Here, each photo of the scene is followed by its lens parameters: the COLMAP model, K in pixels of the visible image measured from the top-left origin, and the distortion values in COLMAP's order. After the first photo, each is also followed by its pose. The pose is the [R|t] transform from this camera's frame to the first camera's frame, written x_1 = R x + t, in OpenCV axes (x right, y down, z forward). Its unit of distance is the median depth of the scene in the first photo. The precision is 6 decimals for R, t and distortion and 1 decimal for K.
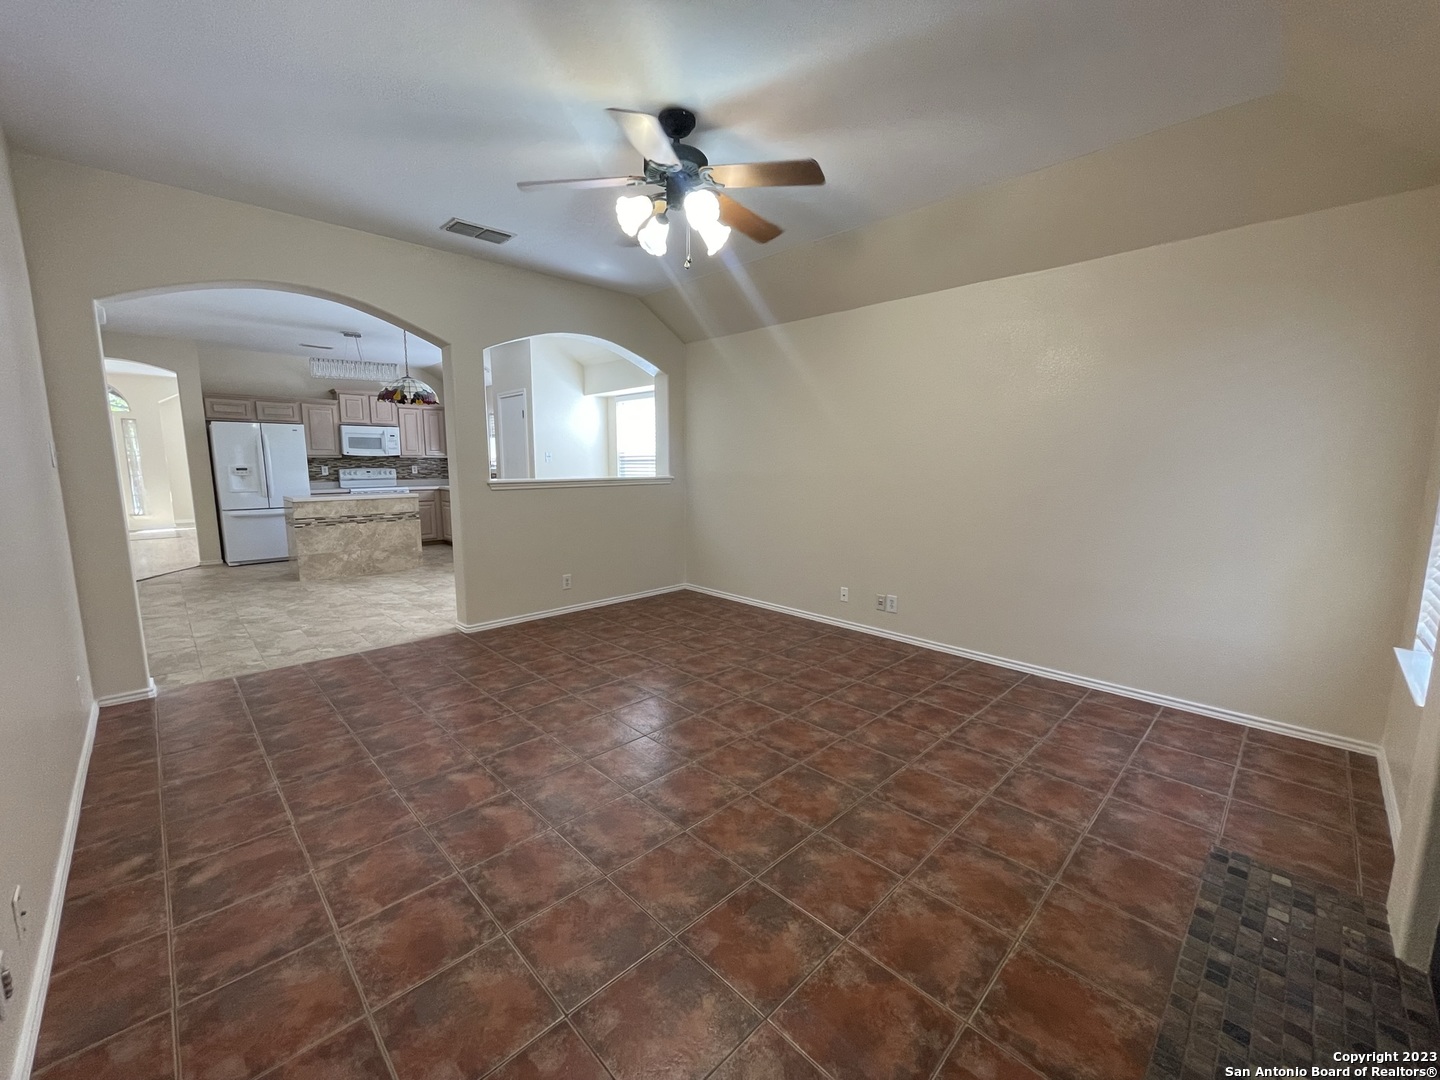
lens RADIAL K [[580.7, 0, 710.5], [0, 580.7, 542.7], [0, 0, 1]] dist [-0.002688, 0.001031]
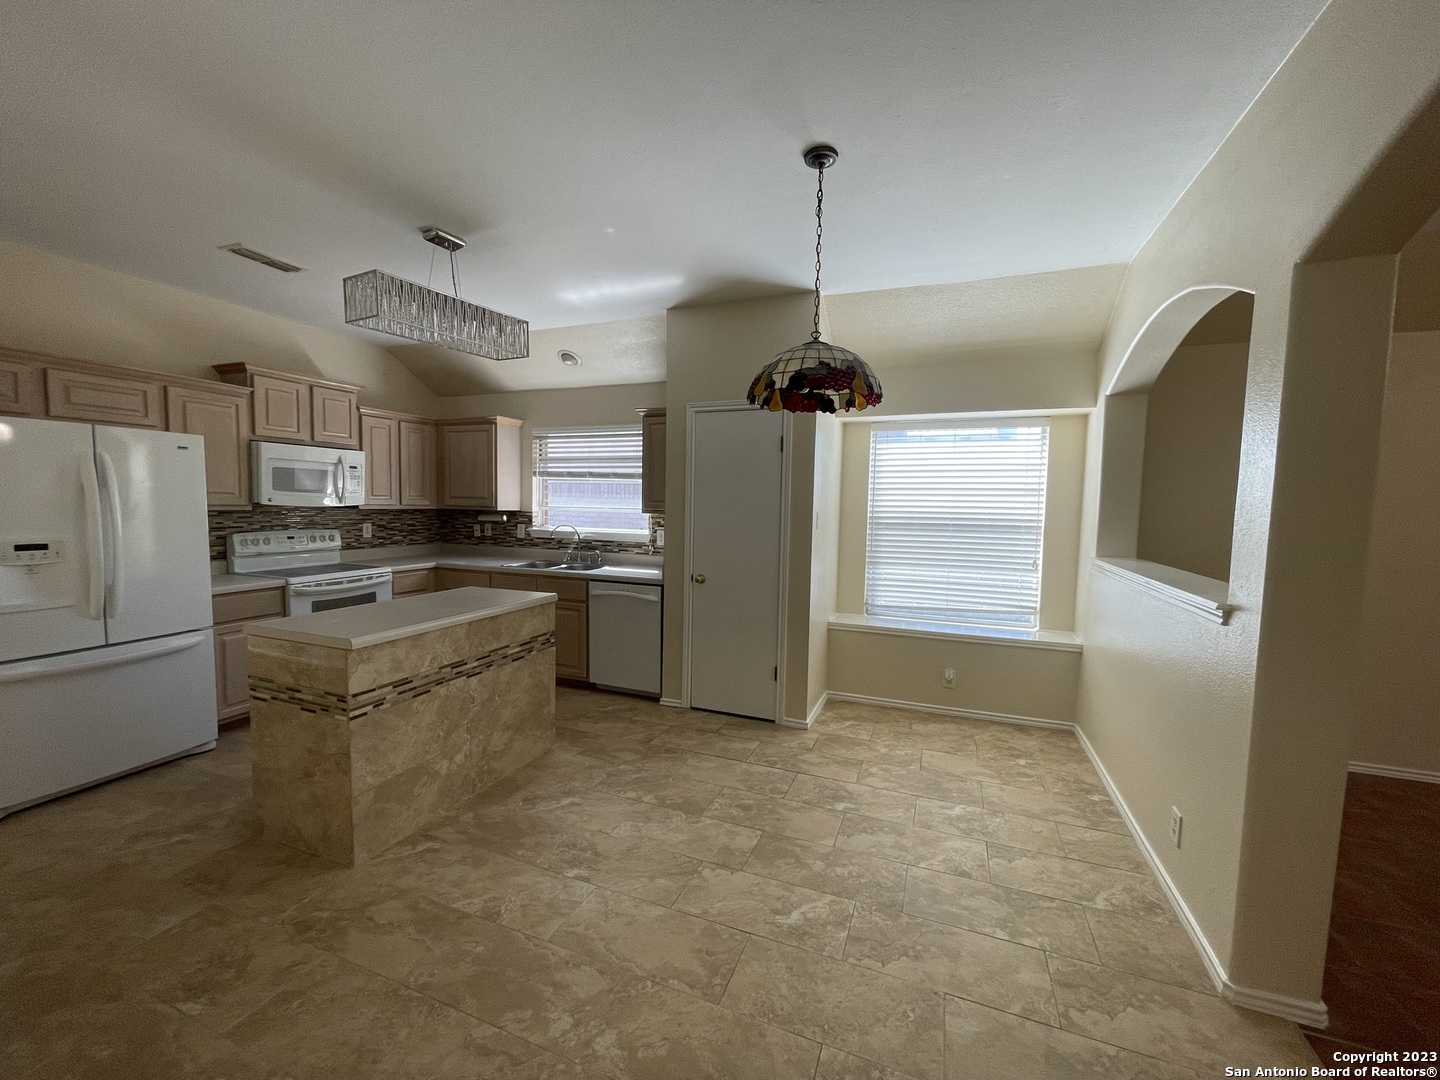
lens RADIAL K [[580.7, 0, 716.7], [0, 580.7, 541.7], [0, 0, 1]] dist [-0.002688, 0.001031]
pose [[0.909664, -0.012875, 0.415145, -0.614759], [0.041017, 0.997418, -0.058944, -0.098832], [-0.413315, 0.070647, 0.907844, 0.534753]]
